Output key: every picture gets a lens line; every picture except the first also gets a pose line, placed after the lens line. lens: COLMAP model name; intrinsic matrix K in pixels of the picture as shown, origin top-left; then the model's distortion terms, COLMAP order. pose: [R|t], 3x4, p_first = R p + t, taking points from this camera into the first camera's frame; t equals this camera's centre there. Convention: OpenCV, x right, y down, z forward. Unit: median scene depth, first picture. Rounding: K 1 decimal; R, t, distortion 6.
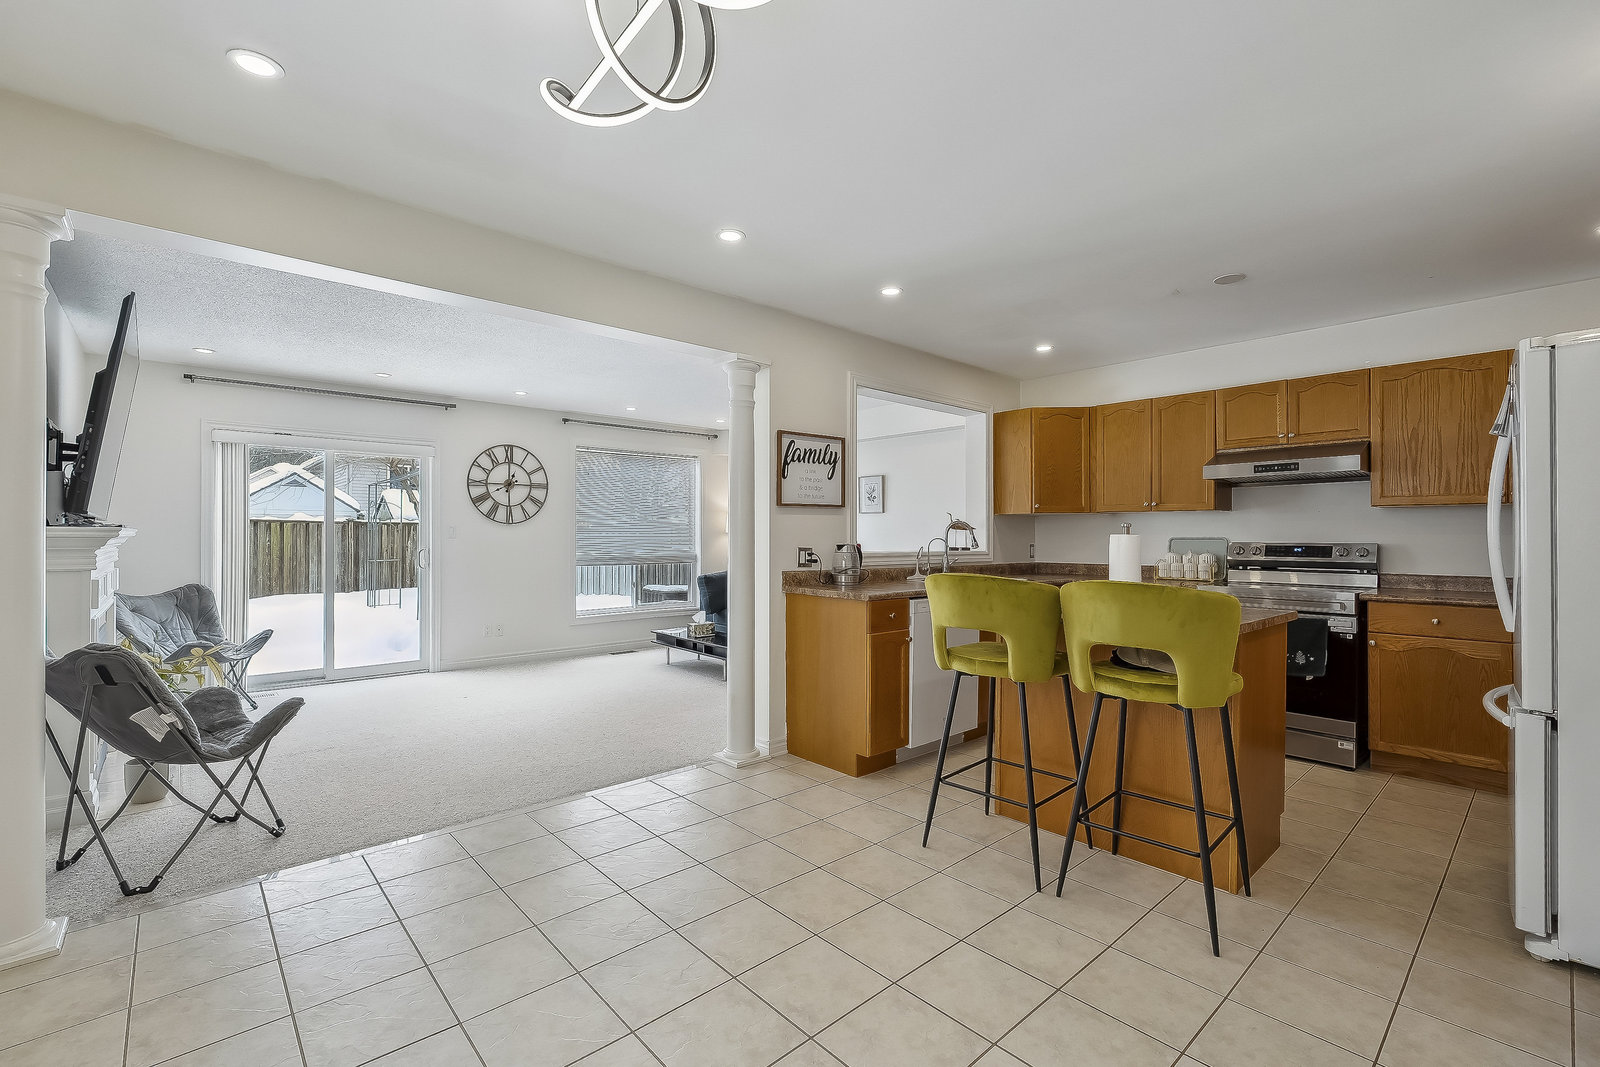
lens RADIAL K [[701.4, 0, 798.9], [0, 701.4, 534.1], [0, 0, 1]] dist [-0.009158, 0.000865]
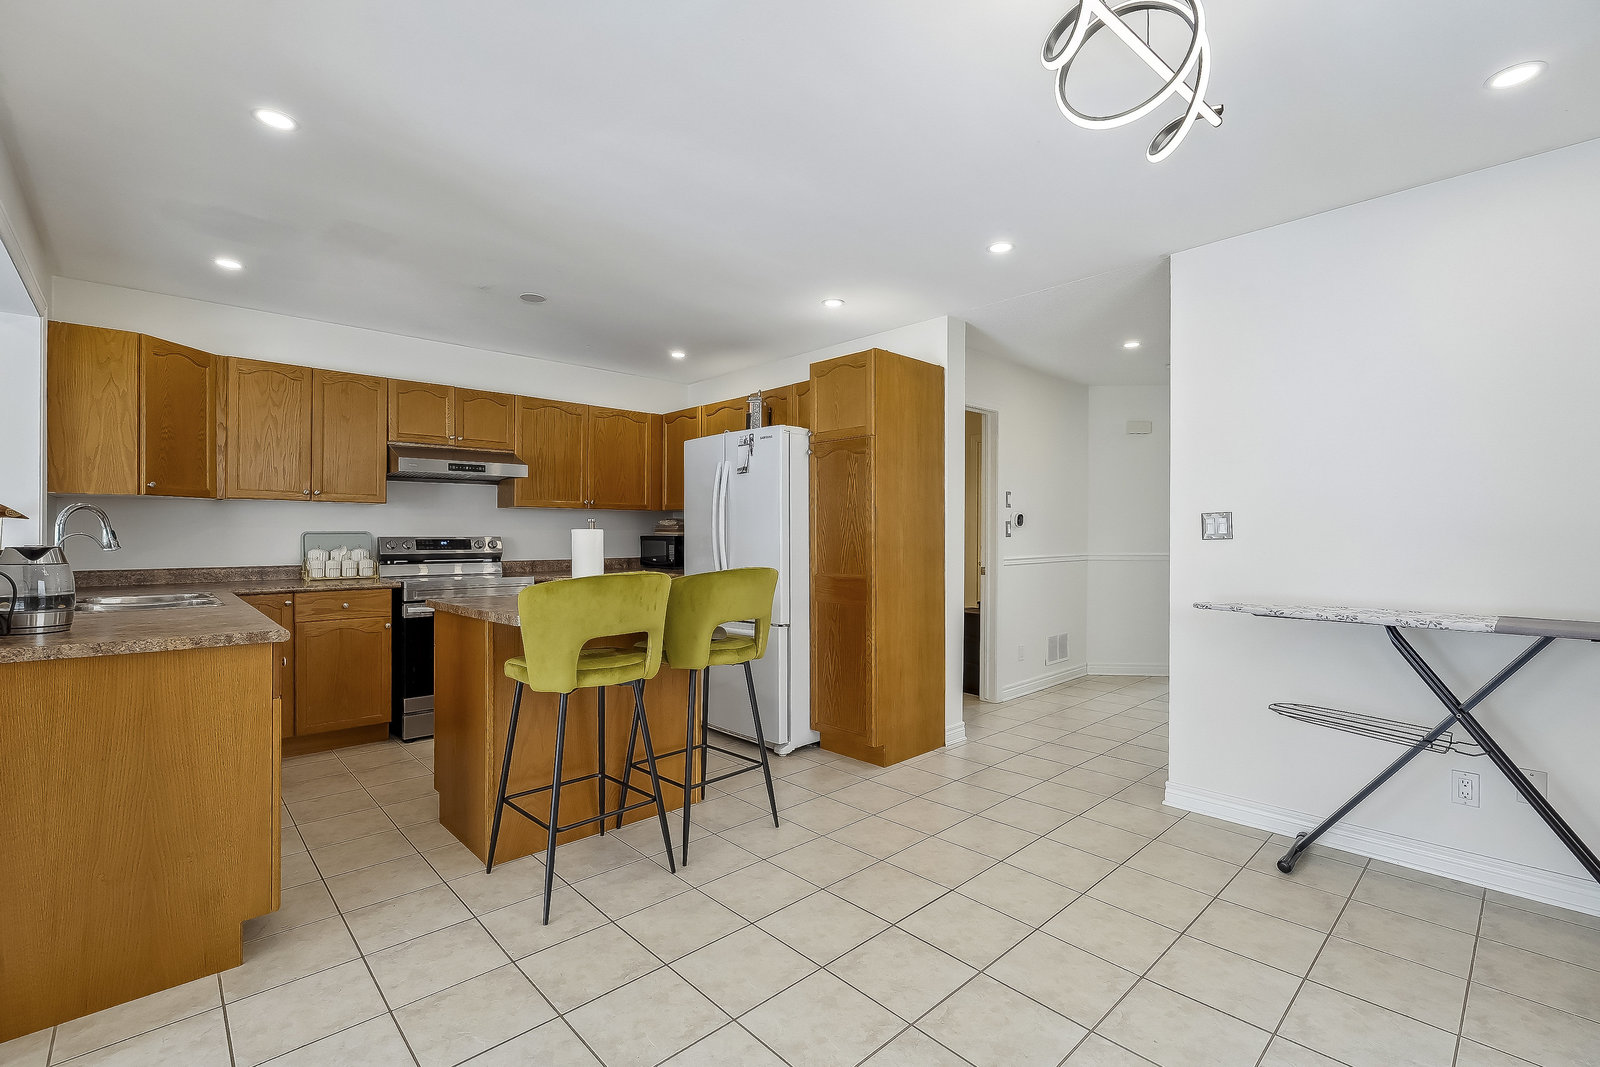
lens RADIAL K [[701.4, 0, 799.0], [0, 701.4, 531.4], [0, 0, 1]] dist [-0.009158, 0.000865]
pose [[-0.024183, 0.000300, 0.999707, -0.363728], [-0.006783, 0.999977, -0.000465, 0.001038], [-0.999685, -0.006792, -0.024181, 0.435721]]
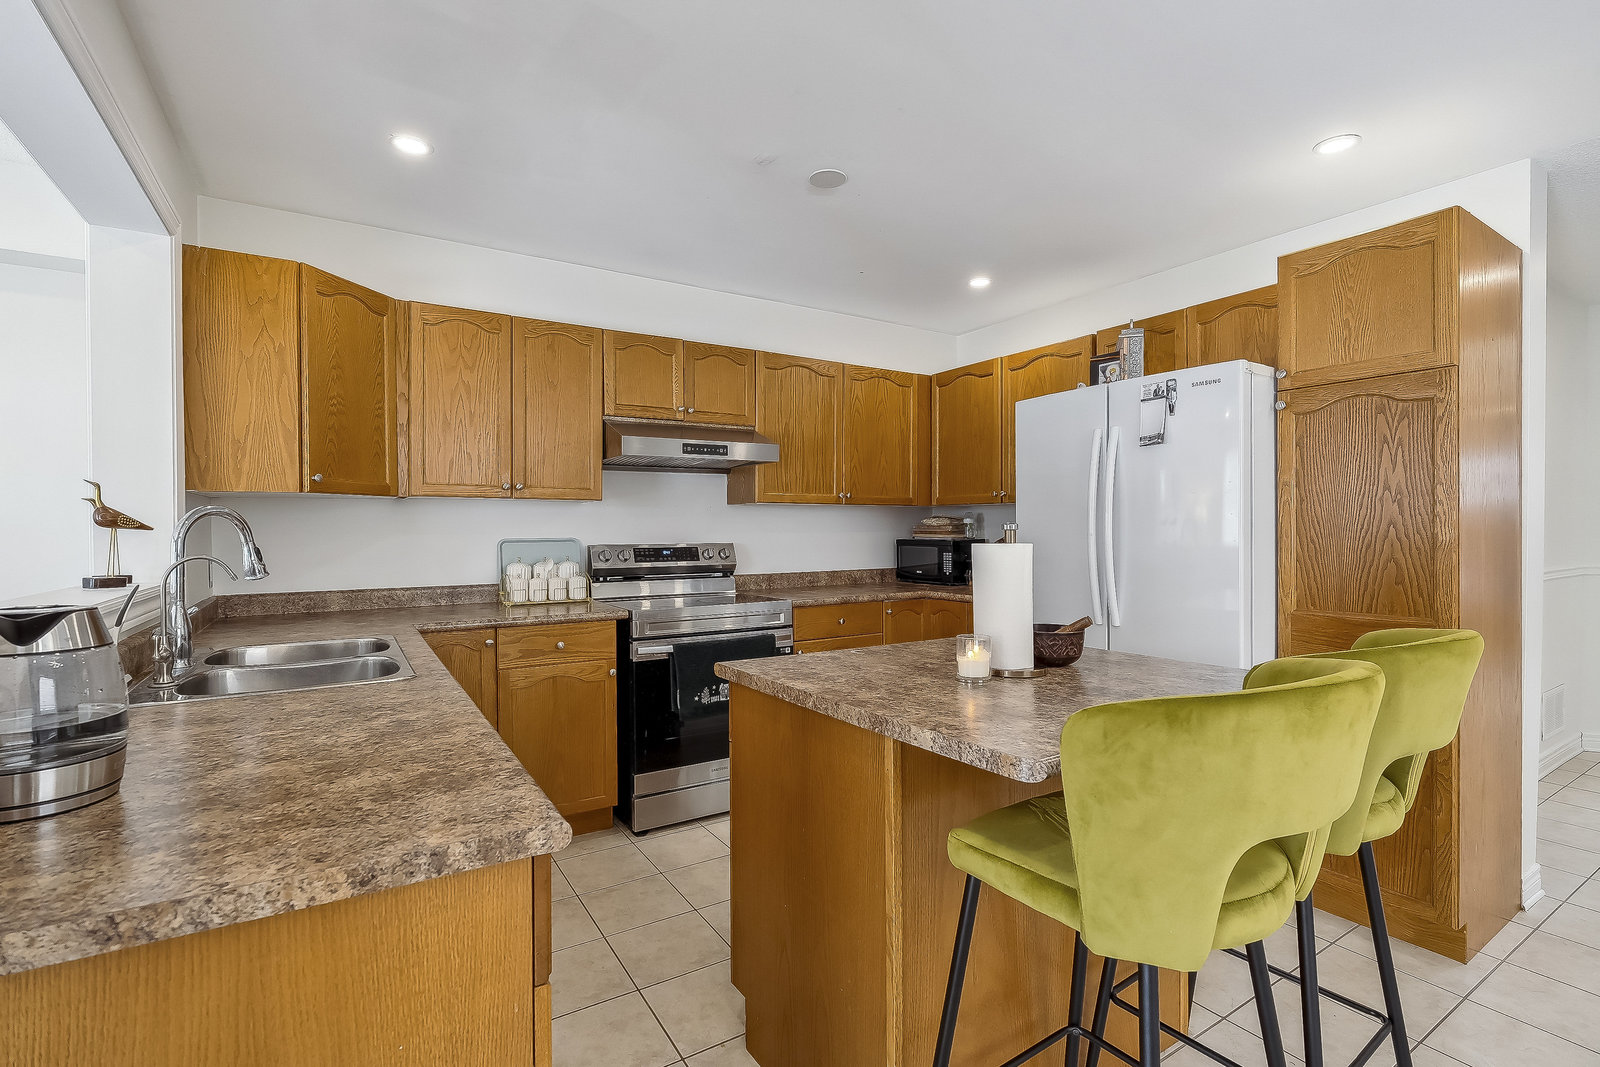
lens RADIAL K [[728.4, 0, 795.9], [0, 728.4, 534.0], [0, 0, 1]] dist [-0.007855, 0.000326]
pose [[0.167046, -0.013009, 0.985863, -0.091139], [-0.001190, 0.999910, 0.013396, -0.009741], [-0.985948, -0.003411, 0.167016, 0.656016]]
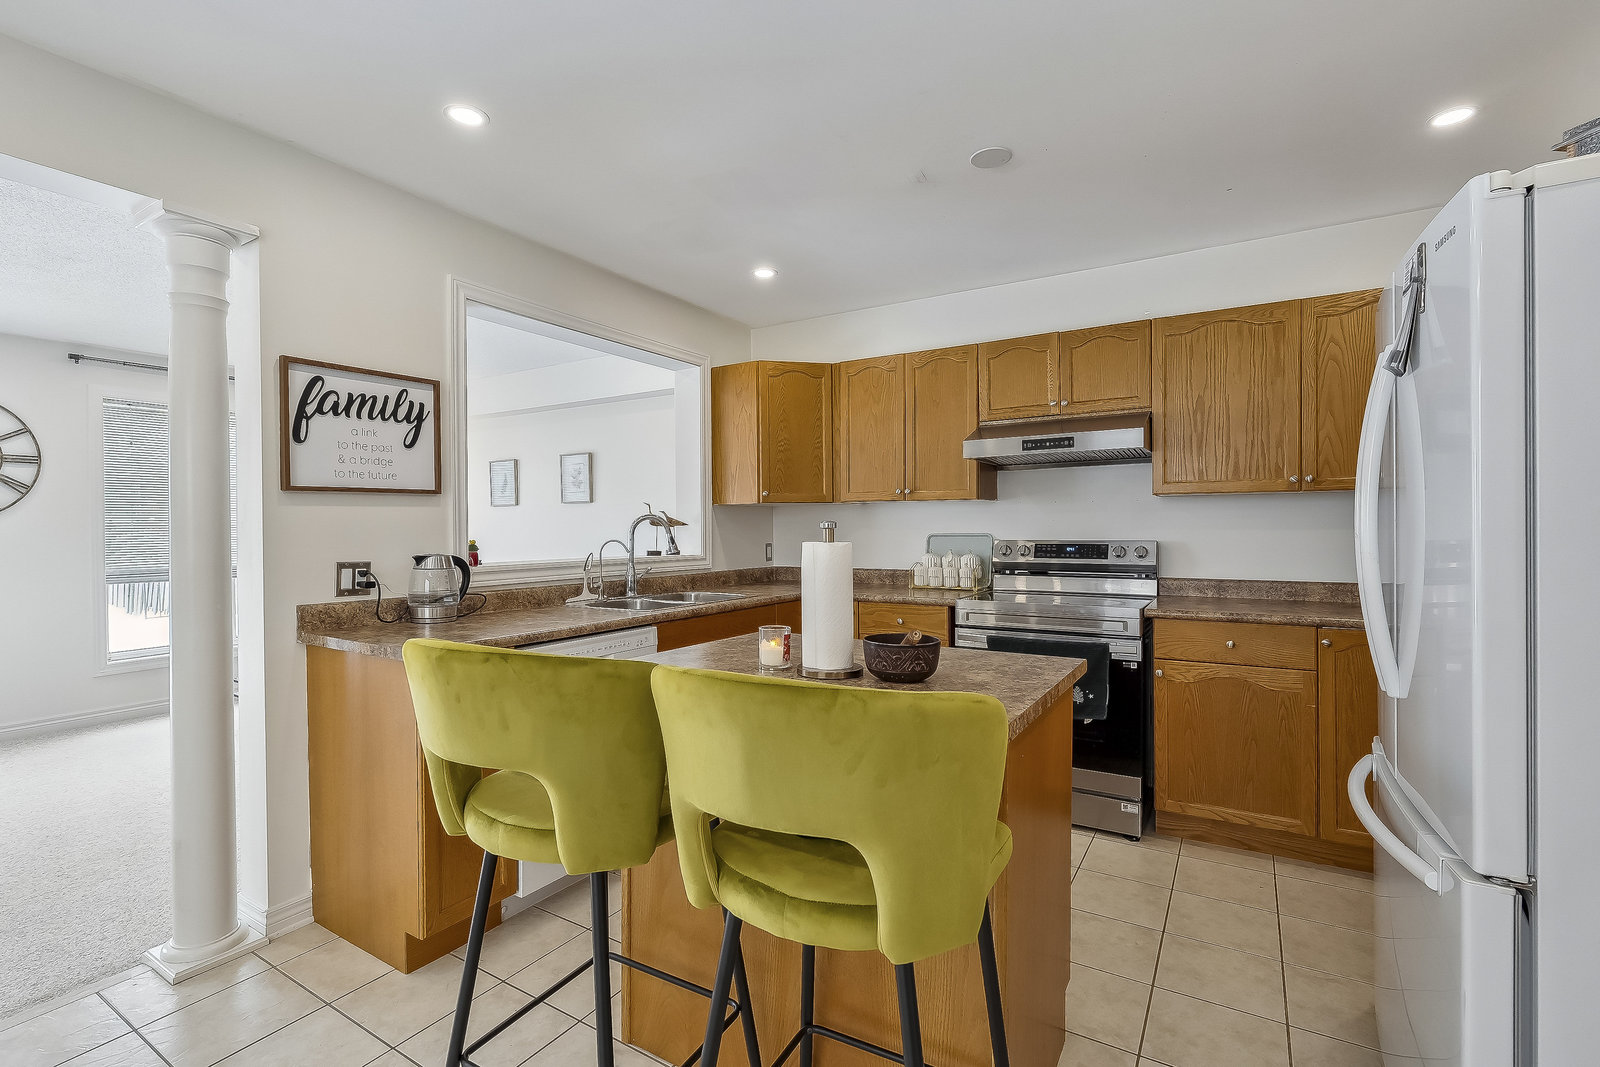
lens RADIAL K [[728.4, 0, 804.2], [0, 728.4, 532.2], [0, 0, 1]] dist [-0.007855, 0.000326]
pose [[0.957741, -0.011323, 0.287411, 0.170565], [0.008099, 0.999890, 0.012403, -0.008937], [-0.287520, -0.009551, 0.957727, 0.269460]]
